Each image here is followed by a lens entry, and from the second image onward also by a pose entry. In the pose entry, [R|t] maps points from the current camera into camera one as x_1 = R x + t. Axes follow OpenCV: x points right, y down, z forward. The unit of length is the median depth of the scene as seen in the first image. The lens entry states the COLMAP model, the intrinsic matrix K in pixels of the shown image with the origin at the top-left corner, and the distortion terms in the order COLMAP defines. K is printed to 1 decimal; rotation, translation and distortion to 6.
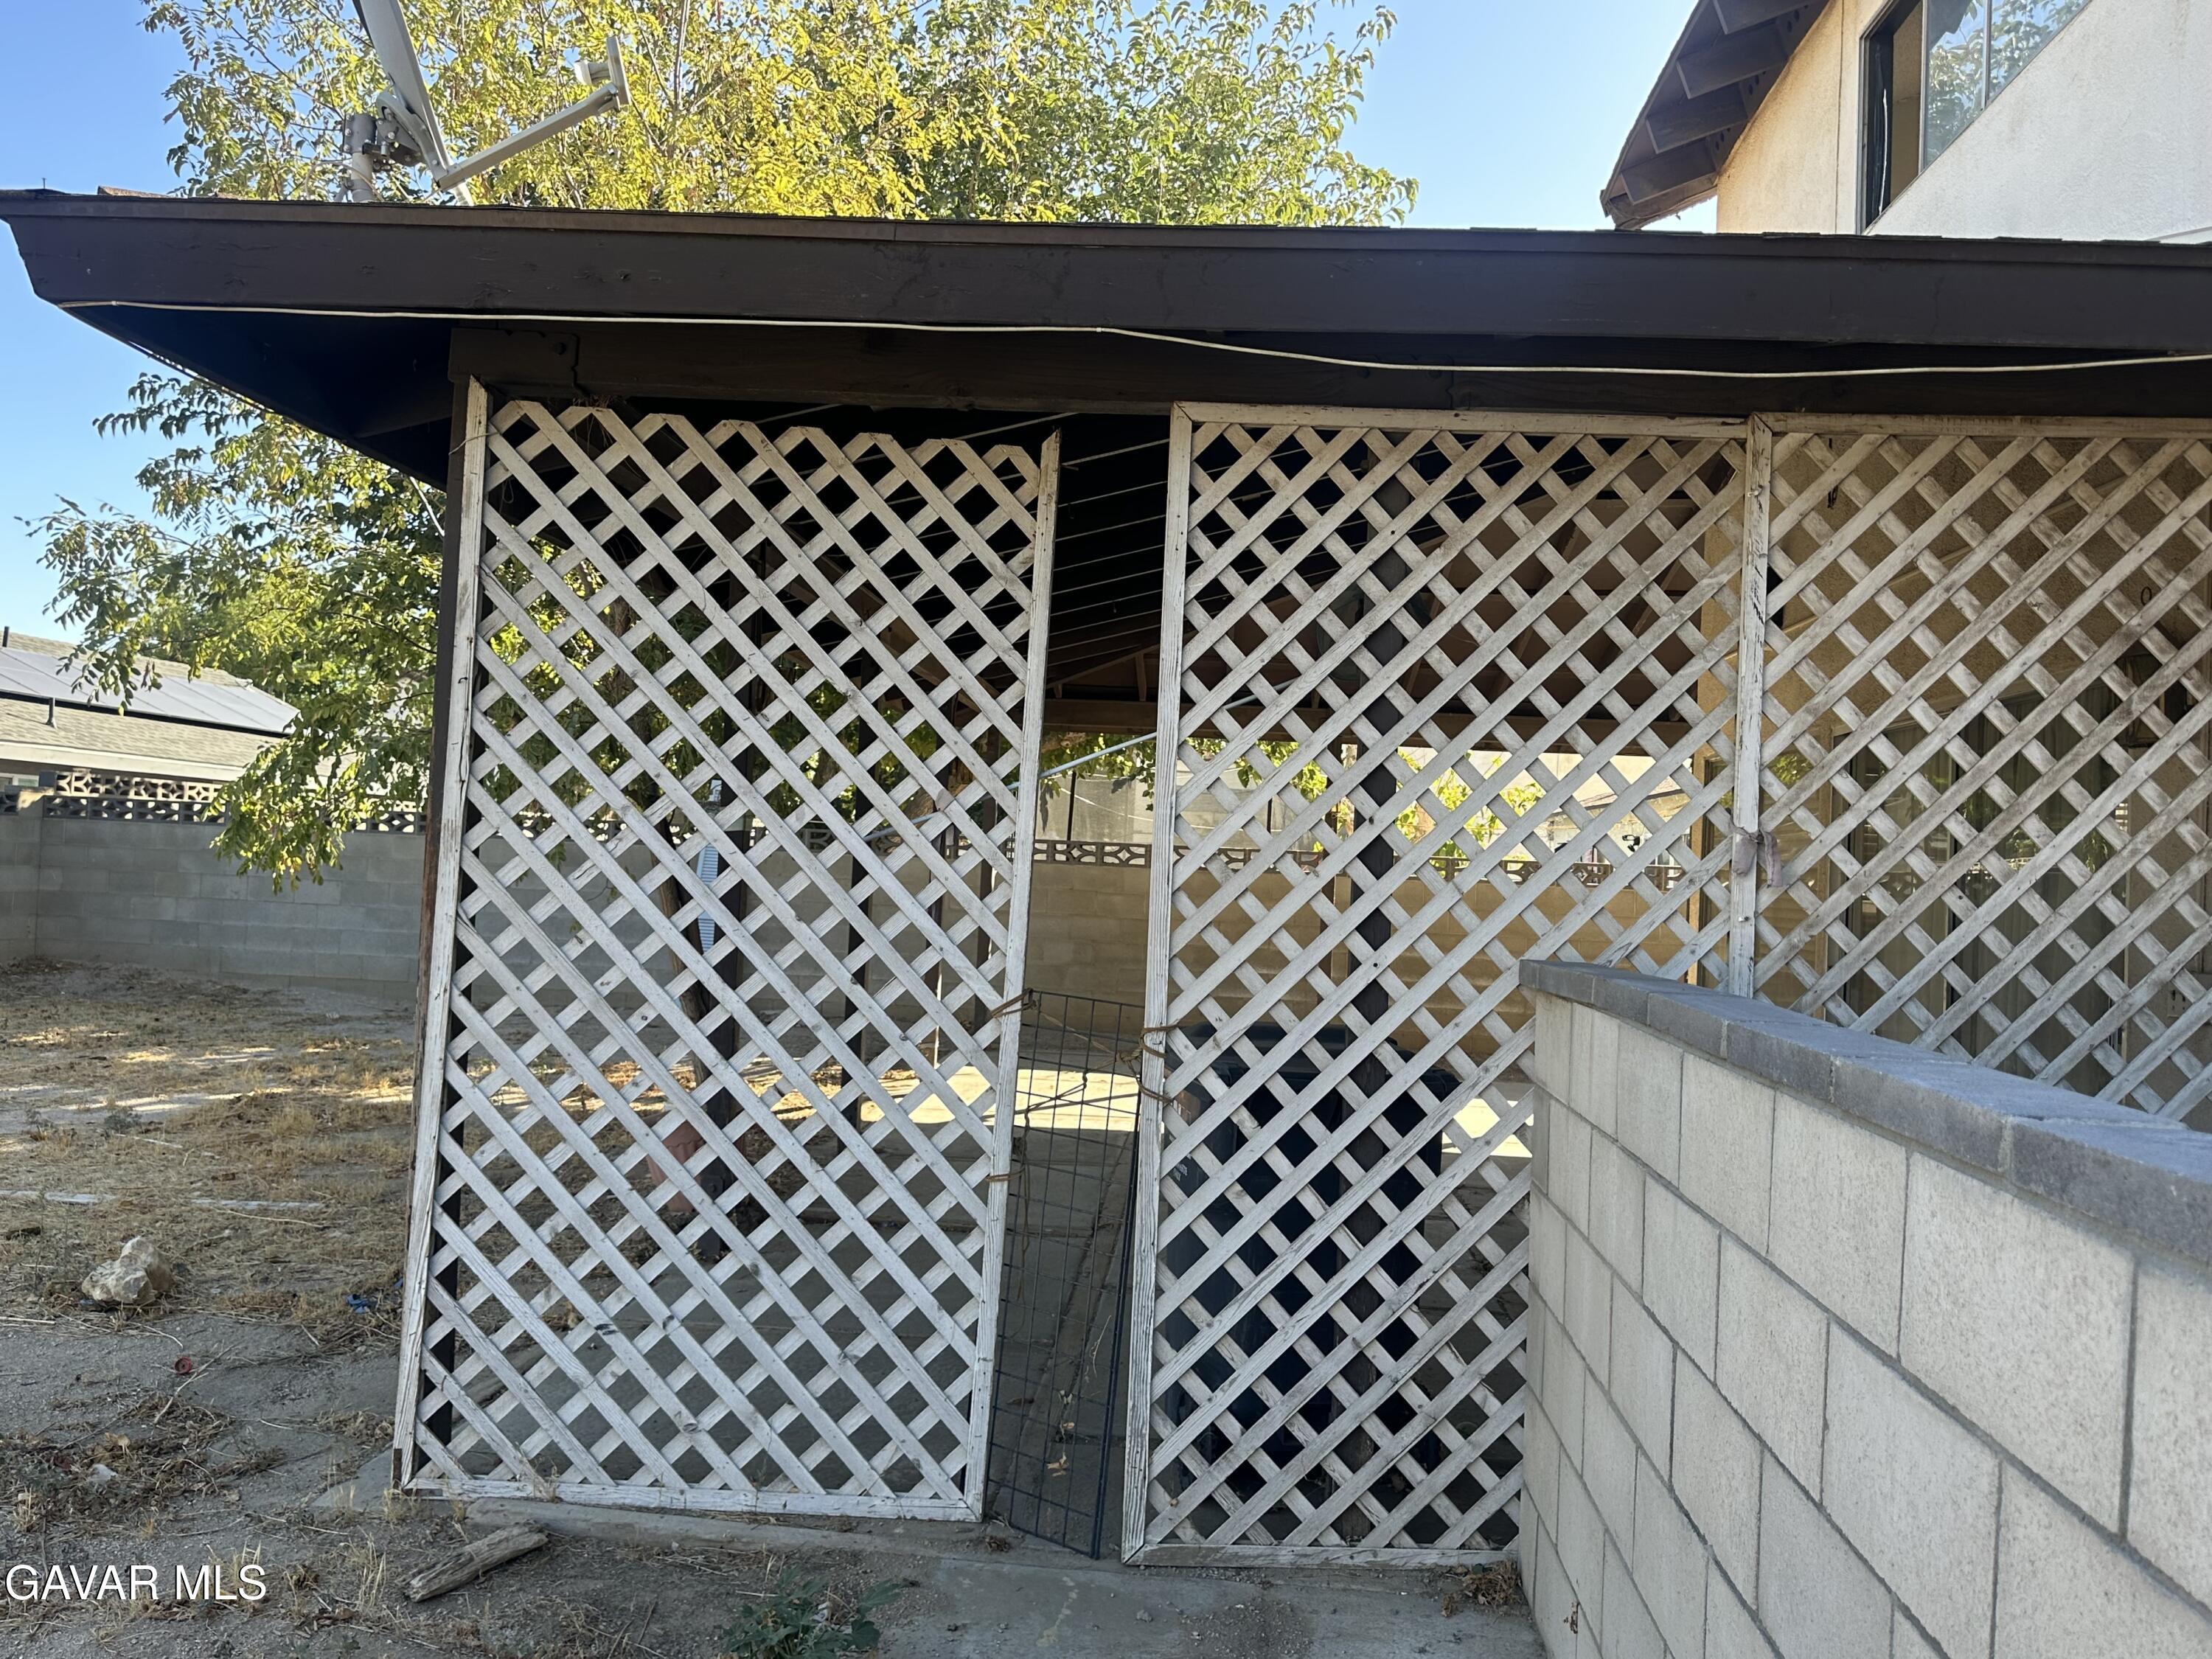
lens RADIAL K [[1711.6, 0, 1101.6], [0, 1711.6, 829.1], [0, 0, 1]] dist [0.061469, -0.088651]
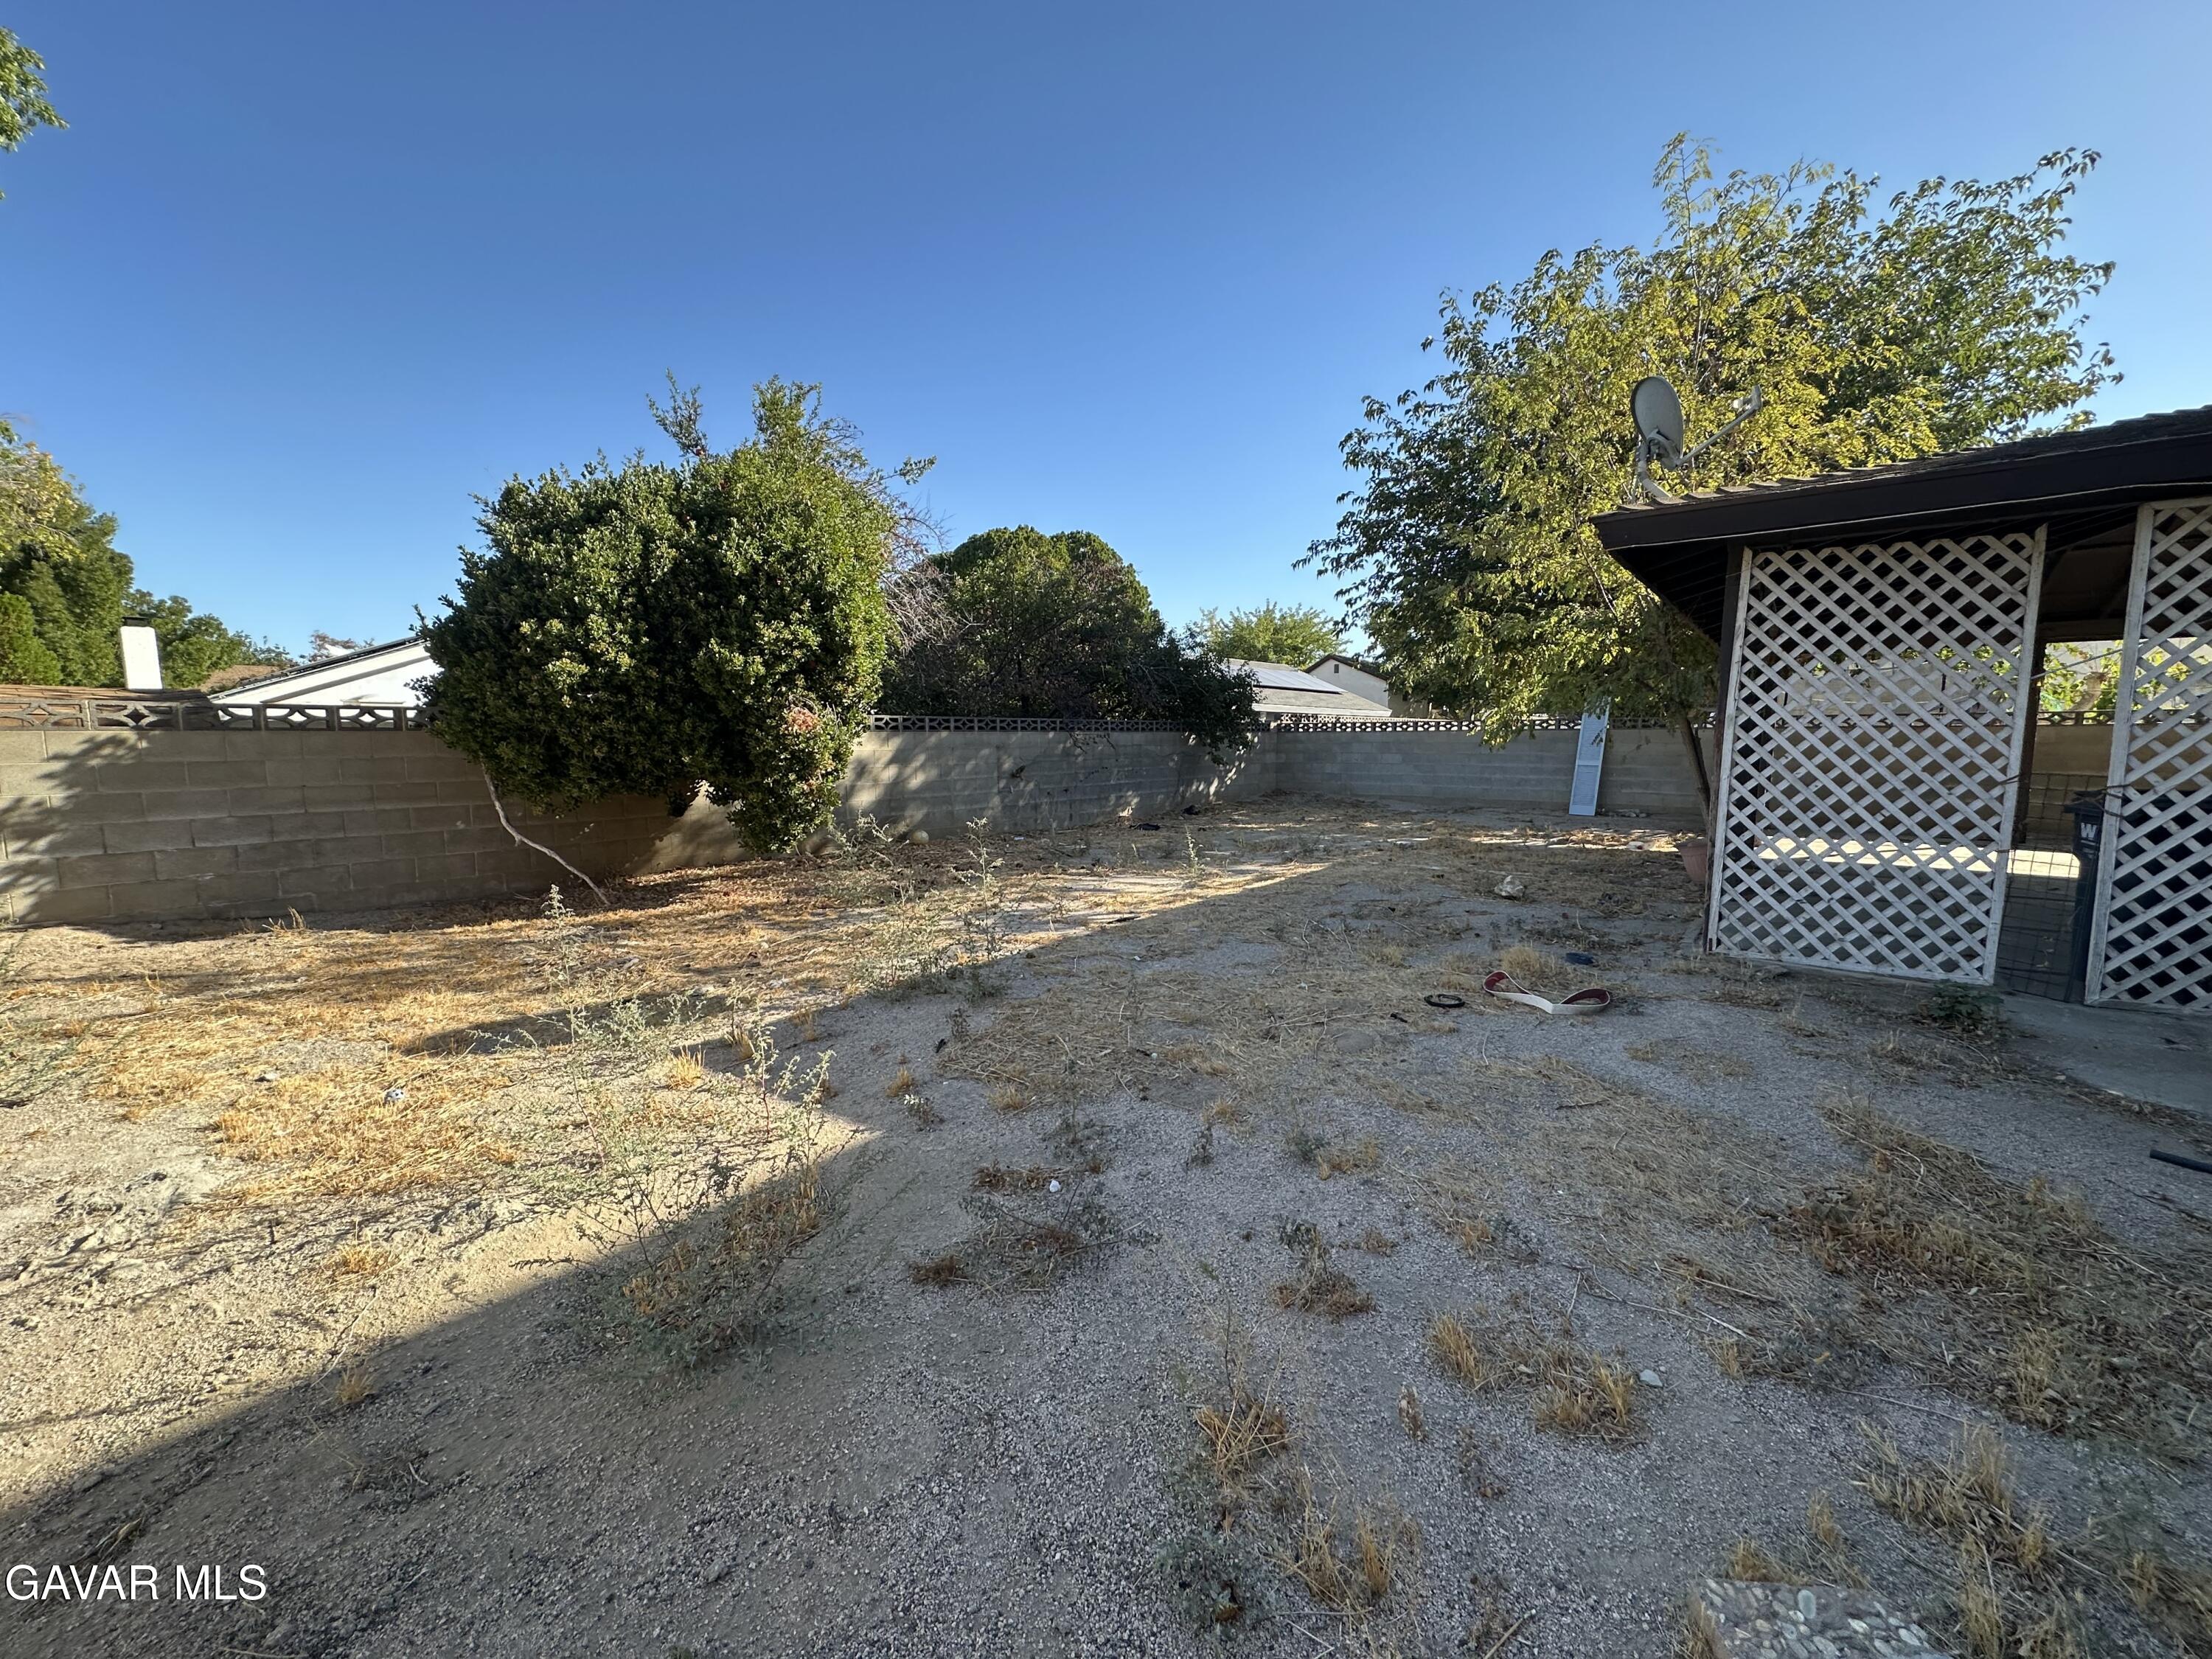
lens RADIAL K [[884.1, 0, 1105.8], [0, 884.1, 831.3], [0, 0, 1]] dist [-0.001738, 0.000768]
pose [[0.826179, 0.010851, -0.563304, -0.428973], [0.053766, 0.993733, 0.098000, -0.011685], [0.560837, -0.111252, 0.820418, -0.757483]]
